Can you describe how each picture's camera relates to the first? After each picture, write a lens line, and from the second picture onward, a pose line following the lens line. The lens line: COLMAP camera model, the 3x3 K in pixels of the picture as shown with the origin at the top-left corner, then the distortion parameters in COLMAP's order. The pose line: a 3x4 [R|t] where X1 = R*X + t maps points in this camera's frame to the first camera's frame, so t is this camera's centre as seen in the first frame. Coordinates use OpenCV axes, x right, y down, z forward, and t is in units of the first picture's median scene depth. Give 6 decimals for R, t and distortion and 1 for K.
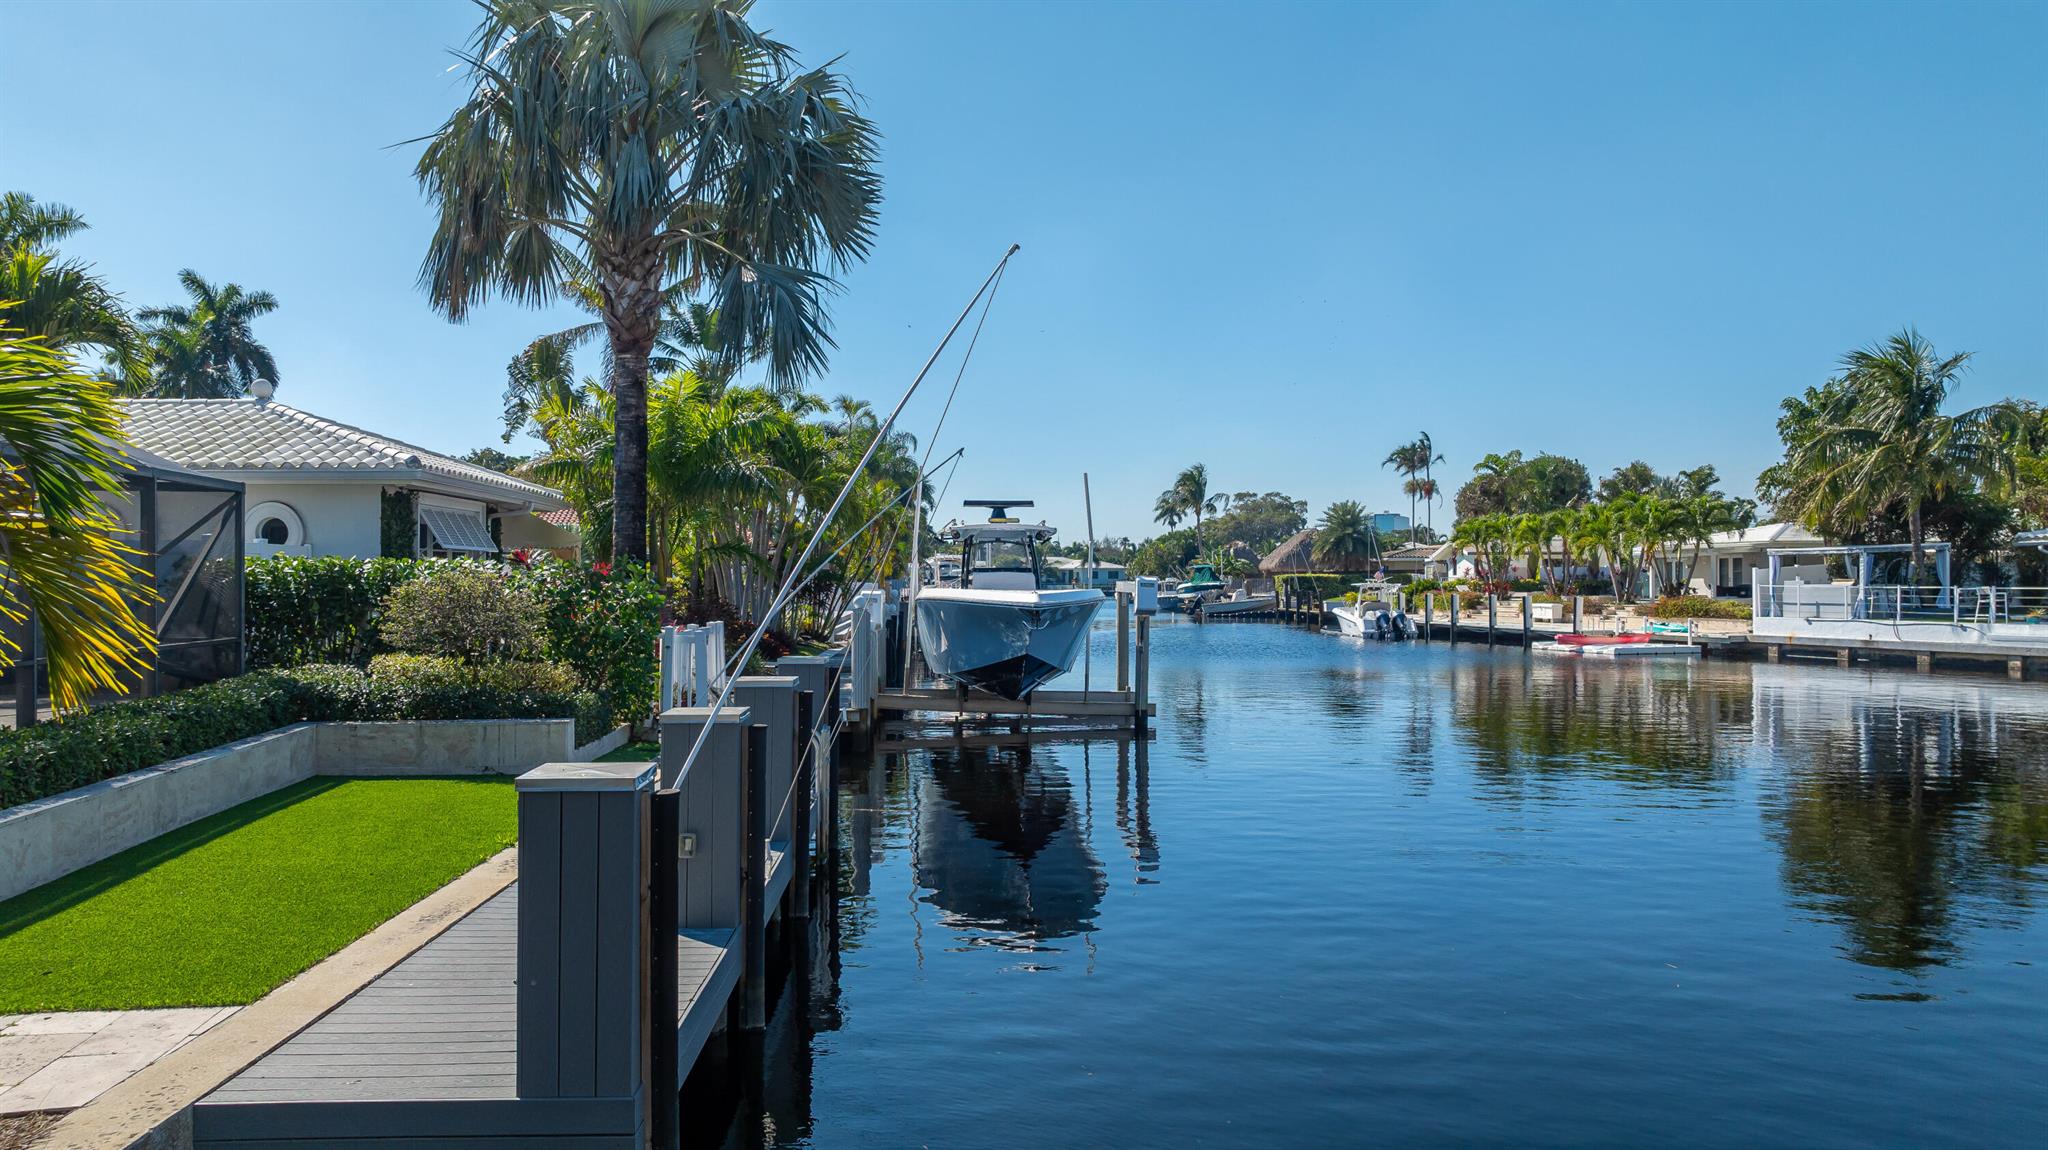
lens RADIAL K [[1448.3, 0, 1029.7], [0, 1448.3, 581.5], [0, 0, 1]] dist [-0.033923, 0.029477]
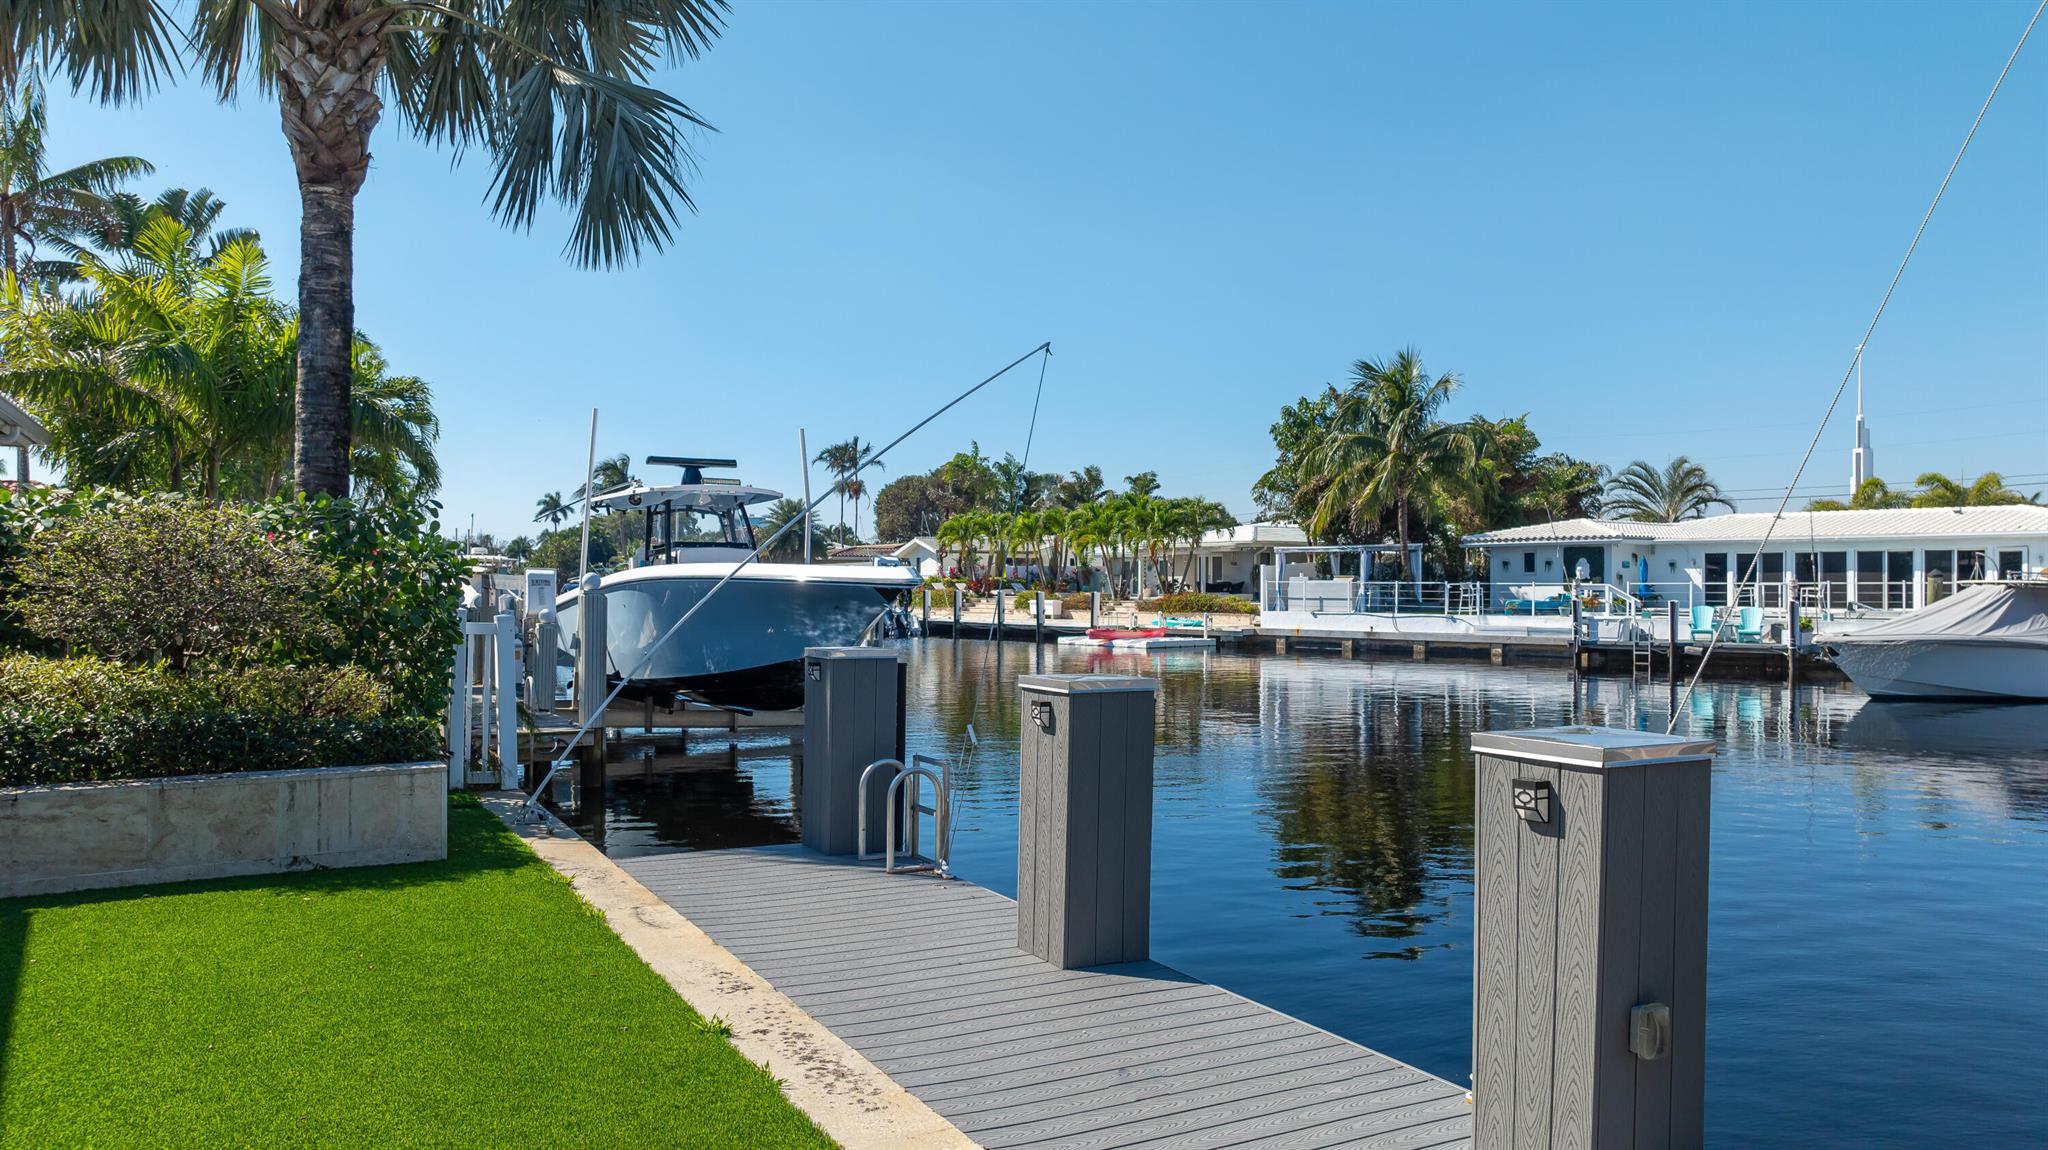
lens RADIAL K [[1448.3, 0, 1025.0], [0, 1448.3, 582.3], [0, 0, 1]] dist [-0.033923, 0.029477]
pose [[0.911628, 0.005595, 0.410979, -0.201184], [-0.005269, 0.999984, -0.001925, 0.014007], [-0.410983, -0.000411, 0.911643, 0.227372]]
